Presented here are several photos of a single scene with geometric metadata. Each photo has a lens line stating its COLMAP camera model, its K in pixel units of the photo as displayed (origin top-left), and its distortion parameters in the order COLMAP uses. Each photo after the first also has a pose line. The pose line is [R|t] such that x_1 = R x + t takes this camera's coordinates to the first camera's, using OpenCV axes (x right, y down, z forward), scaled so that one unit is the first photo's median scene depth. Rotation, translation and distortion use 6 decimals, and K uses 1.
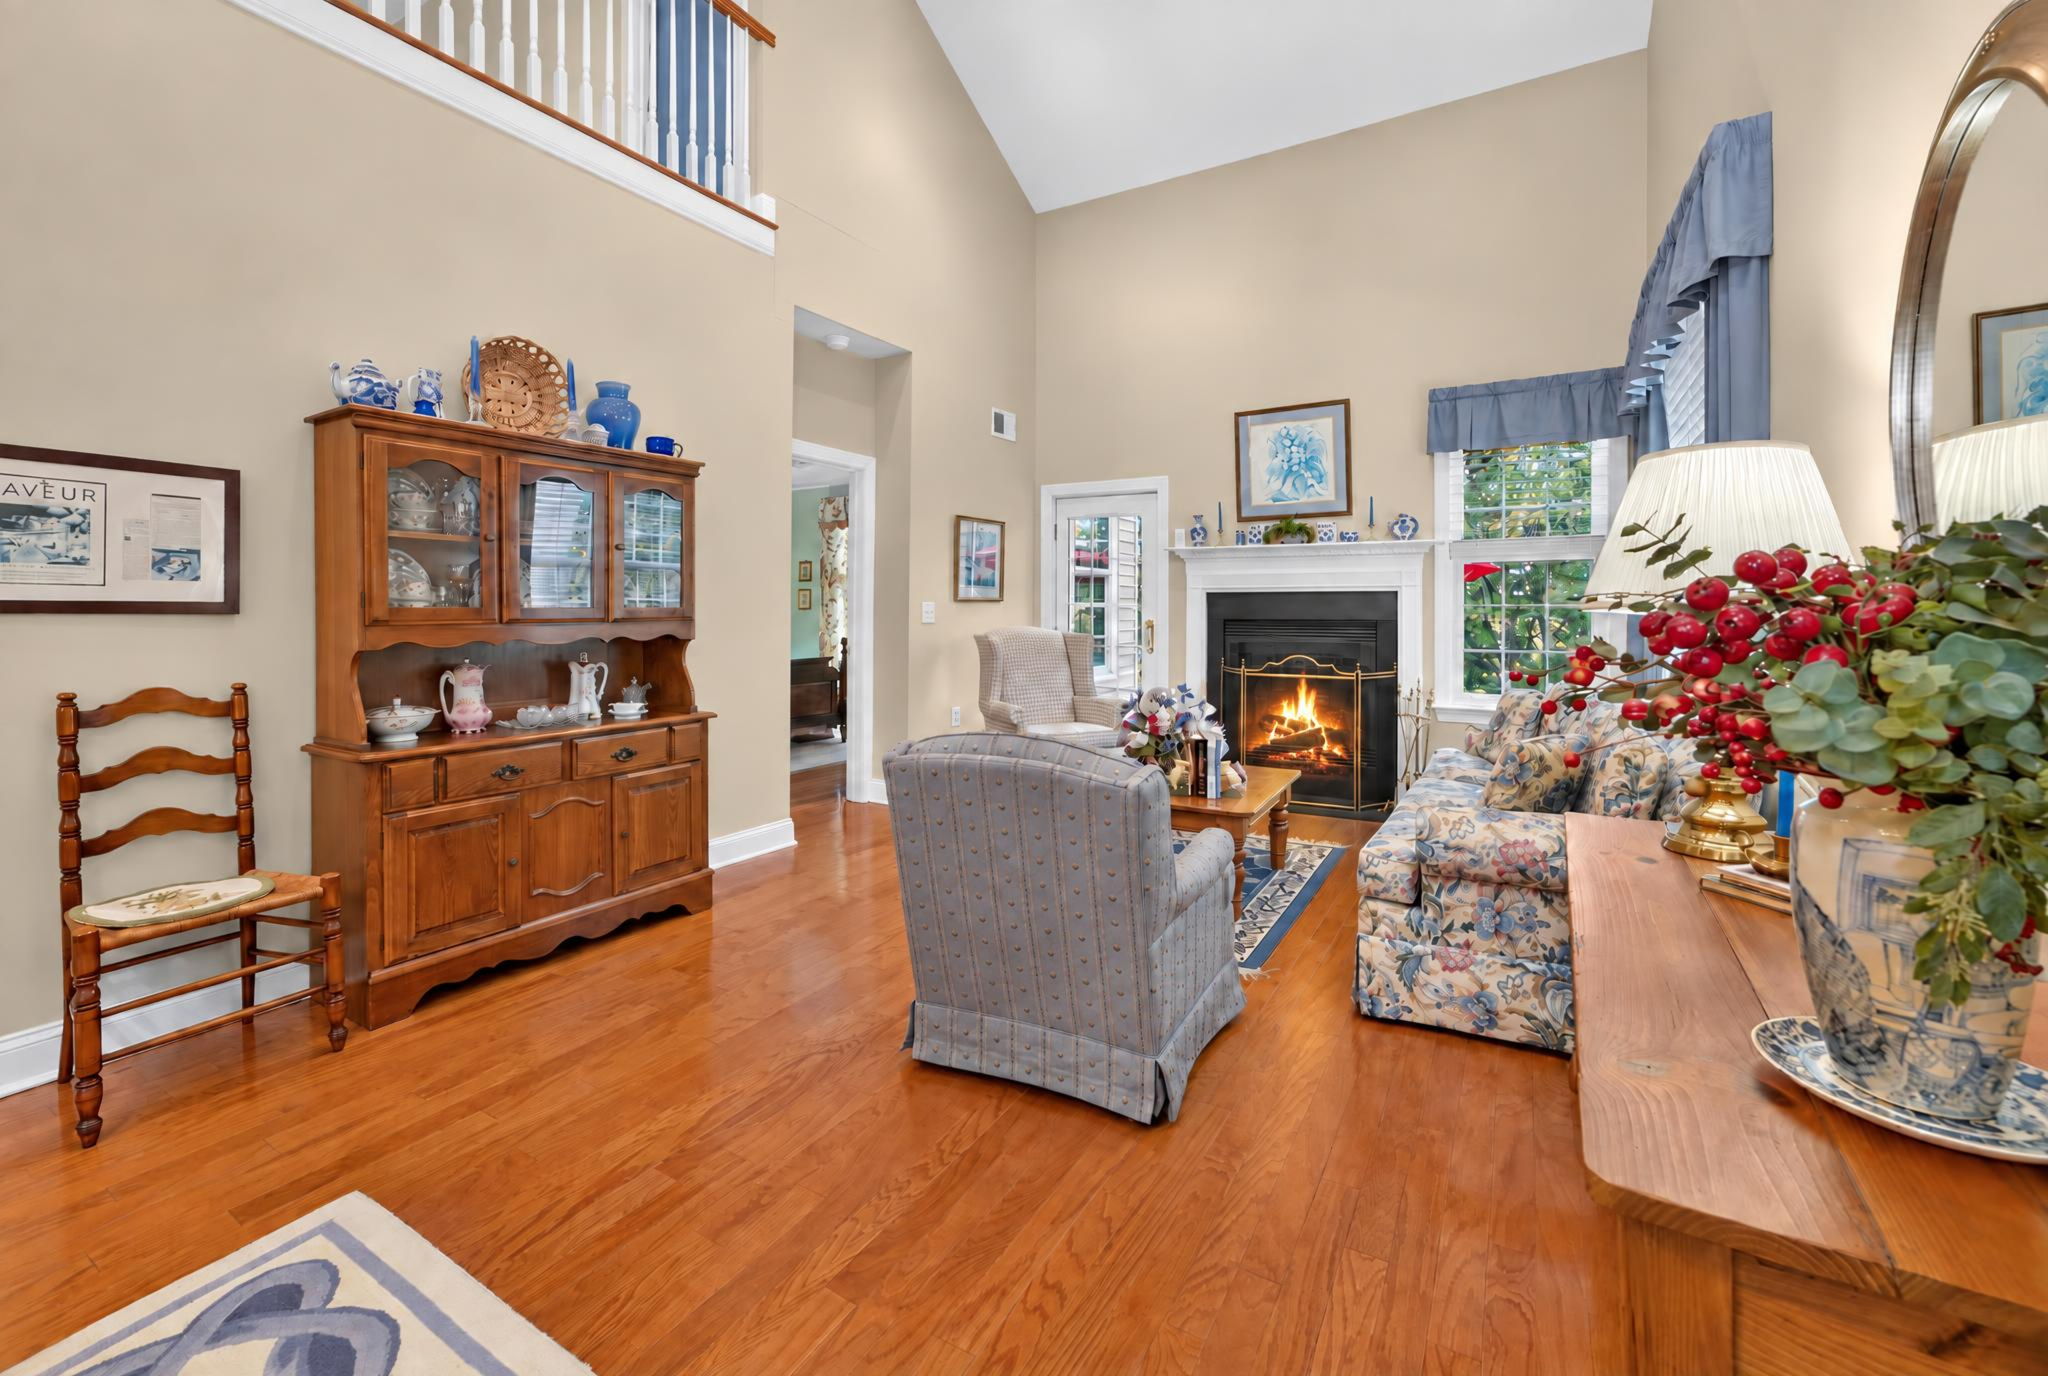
lens RADIAL K [[895.9, 0, 1030.3], [0, 895.9, 599.2], [0, 0, 1]] dist [0.022318, 0.000032]
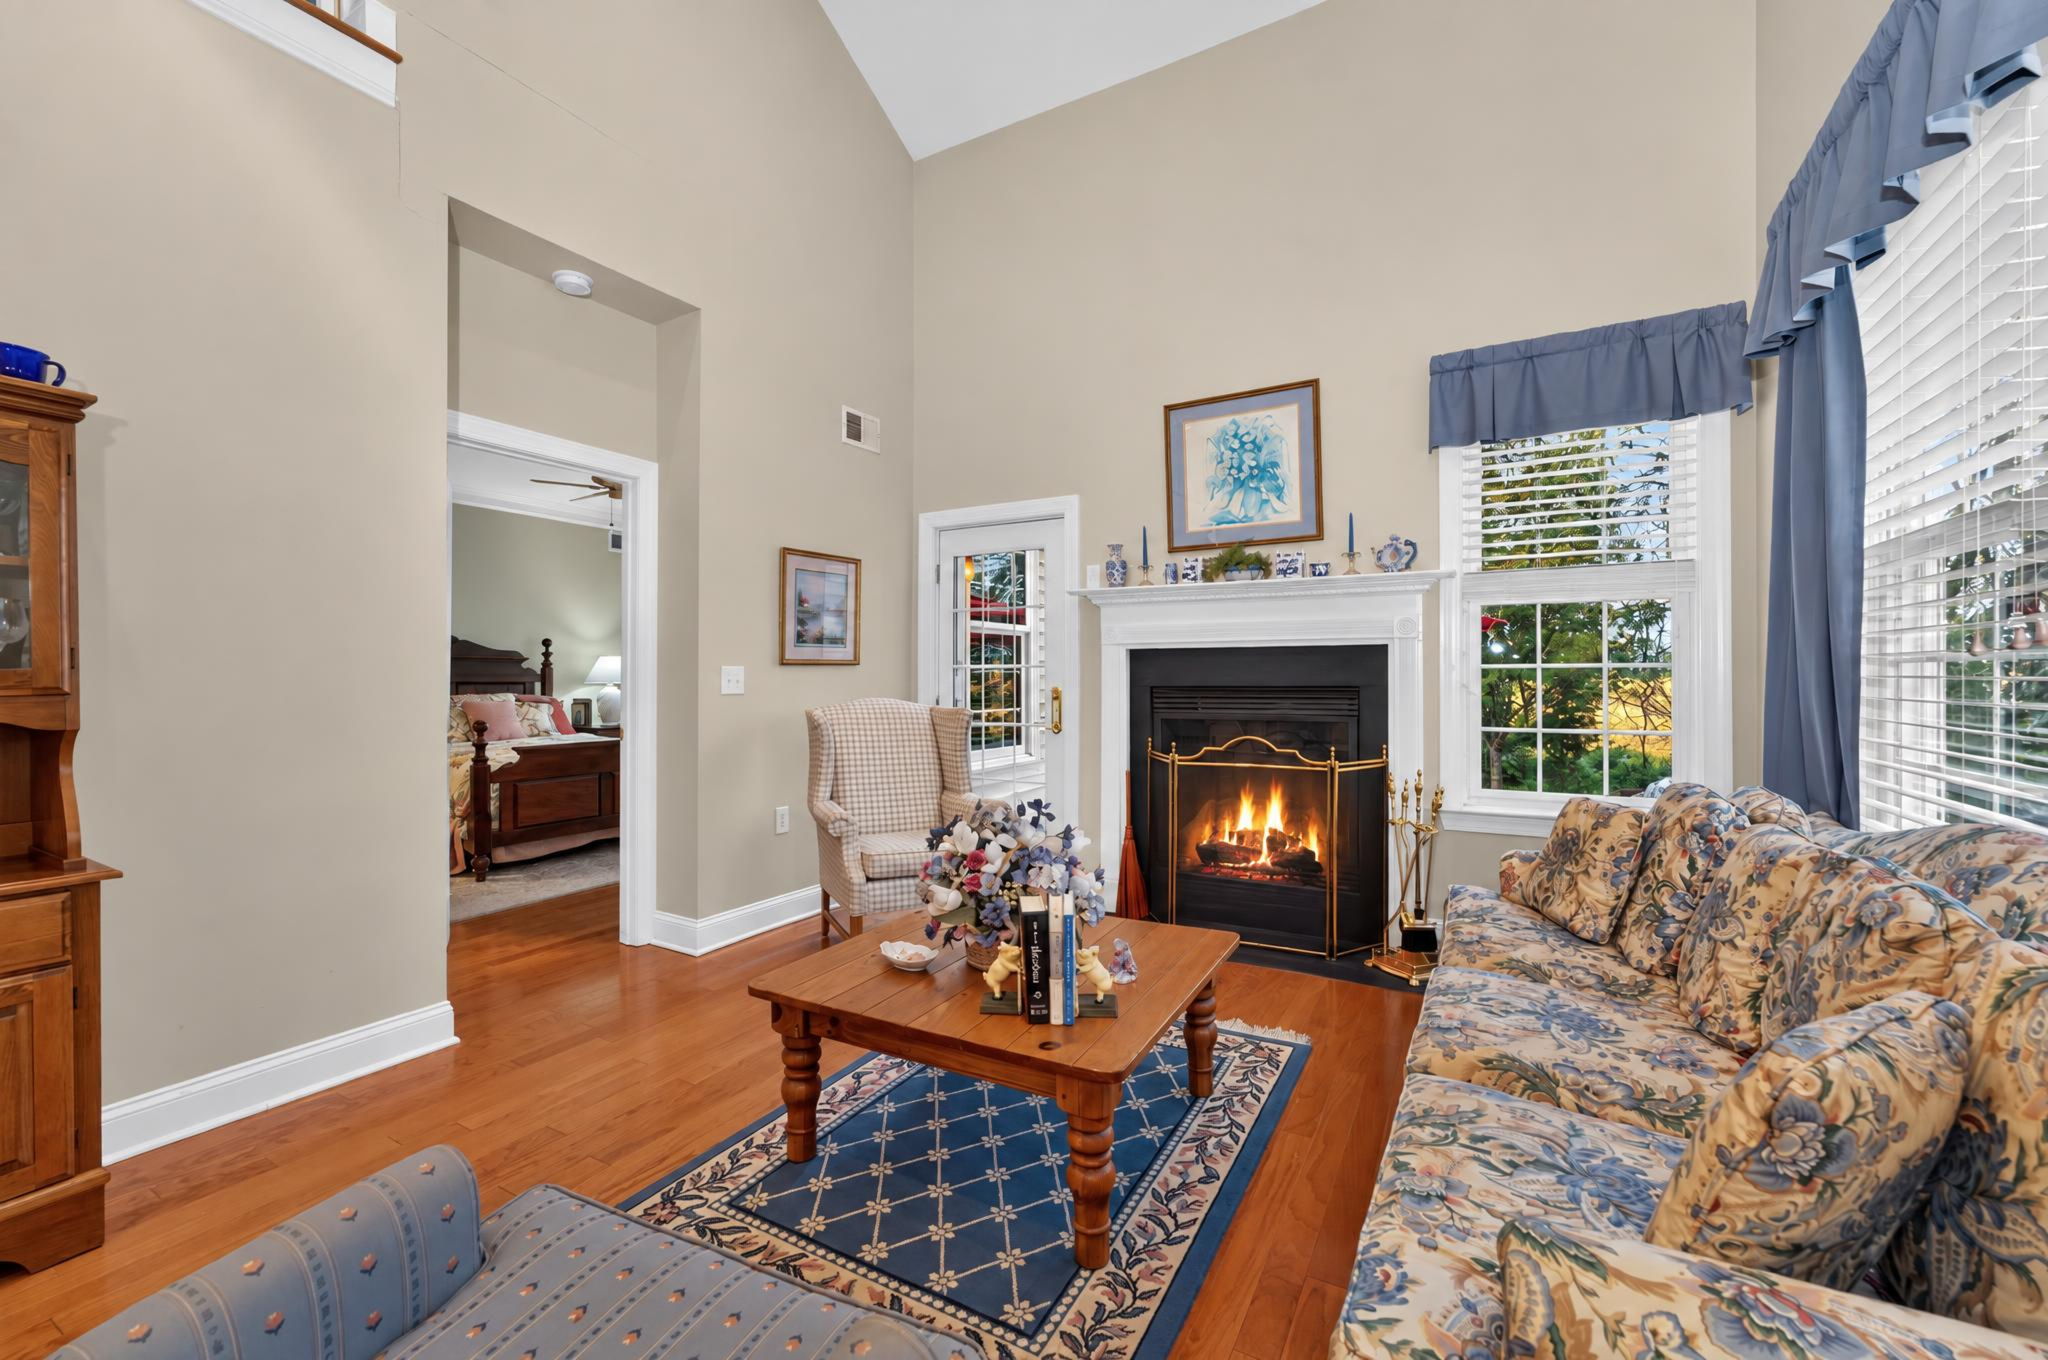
lens RADIAL K [[852.2, 0, 1024.0], [0, 852.2, 680.0], [0, 0, 1]] dist [0.000073, 0.000054]
pose [[0.999968, -0.006407, 0.004877, 0.115275], [0.006353, 0.999920, 0.010937, 0.009004], [-0.004947, -0.010906, 0.999928, 0.320603]]
